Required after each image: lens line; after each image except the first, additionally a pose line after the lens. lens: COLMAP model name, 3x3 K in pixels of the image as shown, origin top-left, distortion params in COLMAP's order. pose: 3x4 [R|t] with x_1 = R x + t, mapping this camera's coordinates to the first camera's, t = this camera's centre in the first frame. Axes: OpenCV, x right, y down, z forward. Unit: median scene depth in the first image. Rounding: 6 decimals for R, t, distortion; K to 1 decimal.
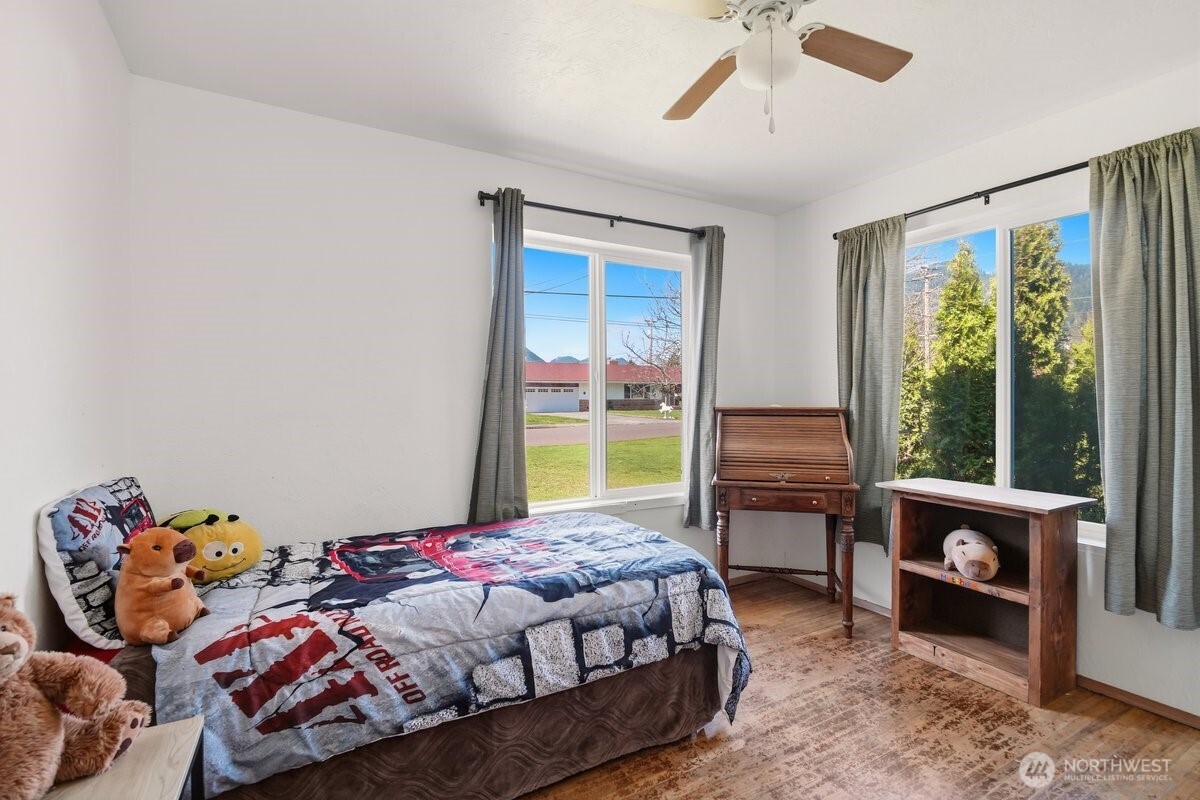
lens RADIAL K [[562.5, 0, 599.6], [0, 562.5, 395.9], [0, 0, 1]] dist [0.001265, -0.005050]
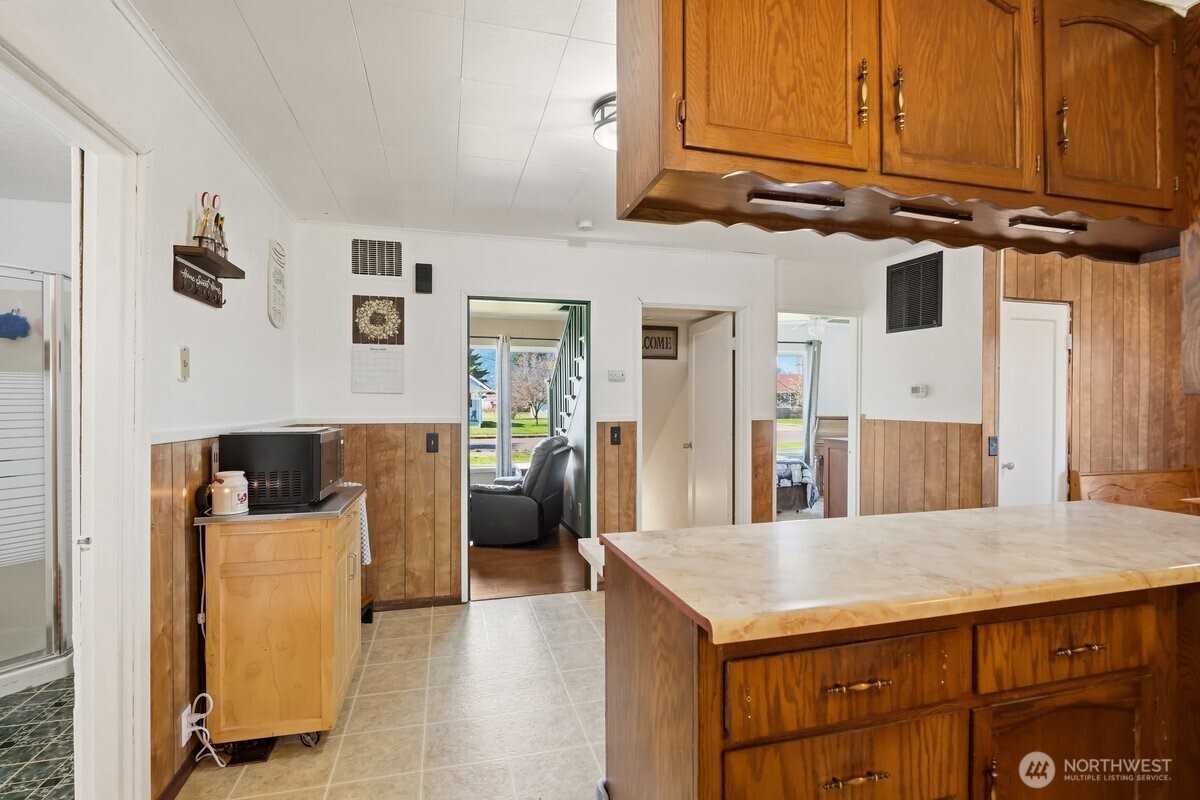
lens RADIAL K [[562.5, 0, 600.5], [0, 562.5, 404.2], [0, 0, 1]] dist [0.001265, -0.005050]
pose [[0.969287, 0.003084, -0.245913, -0.162710], [-0.004701, 0.999971, -0.005991, -0.017885], [0.245887, 0.006963, 0.969273, -2.596231]]
